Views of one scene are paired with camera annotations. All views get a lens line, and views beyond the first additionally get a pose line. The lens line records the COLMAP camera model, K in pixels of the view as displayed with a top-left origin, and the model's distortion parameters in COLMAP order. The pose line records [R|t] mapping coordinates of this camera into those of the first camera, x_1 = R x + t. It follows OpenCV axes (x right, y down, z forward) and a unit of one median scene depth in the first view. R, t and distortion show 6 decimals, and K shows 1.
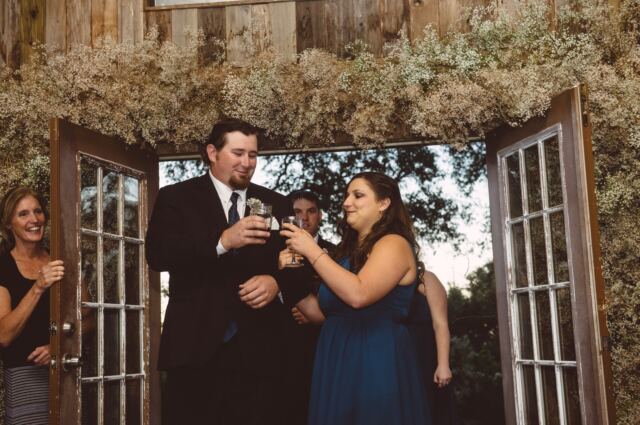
lens RADIAL K [[926.0, 0, 320.0], [0, 926.0, 212.5], [0, 0, 1]] dist [0.119423, -0.016790]
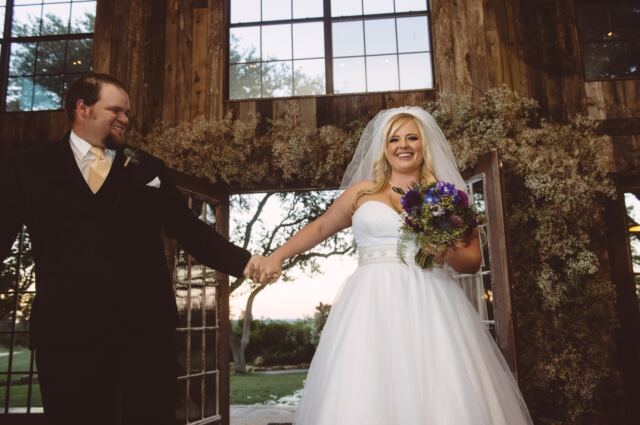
lens RADIAL K [[551.7, 0, 320.0], [0, 551.7, 212.5], [0, 0, 1]] dist [-0.003908, -0.008216]
pose [[0.999731, 0.015183, 0.017561, -0.037445], [-0.014474, 0.999102, -0.039817, 0.013685], [-0.018150, 0.039552, 0.999053, 0.049128]]
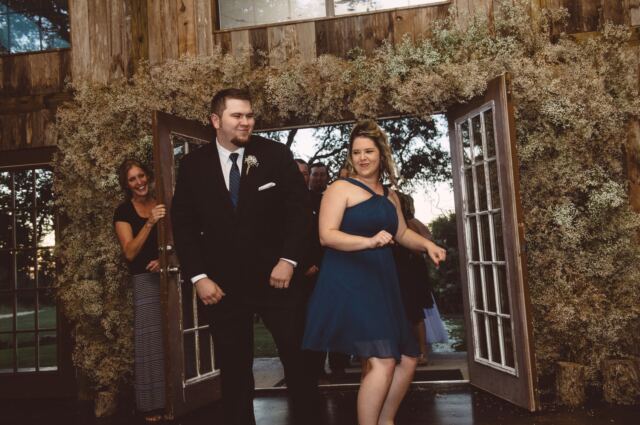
lens RADIAL K [[647.3, 0, 320.0], [0, 647.3, 212.5], [0, 0, 1]] dist [0.034990, 0.018215]
pose [[0.997576, -0.030917, -0.062347, 0.040148], [0.035450, 0.996705, 0.072955, -0.003654], [0.059886, -0.074988, 0.995385, -0.033735]]
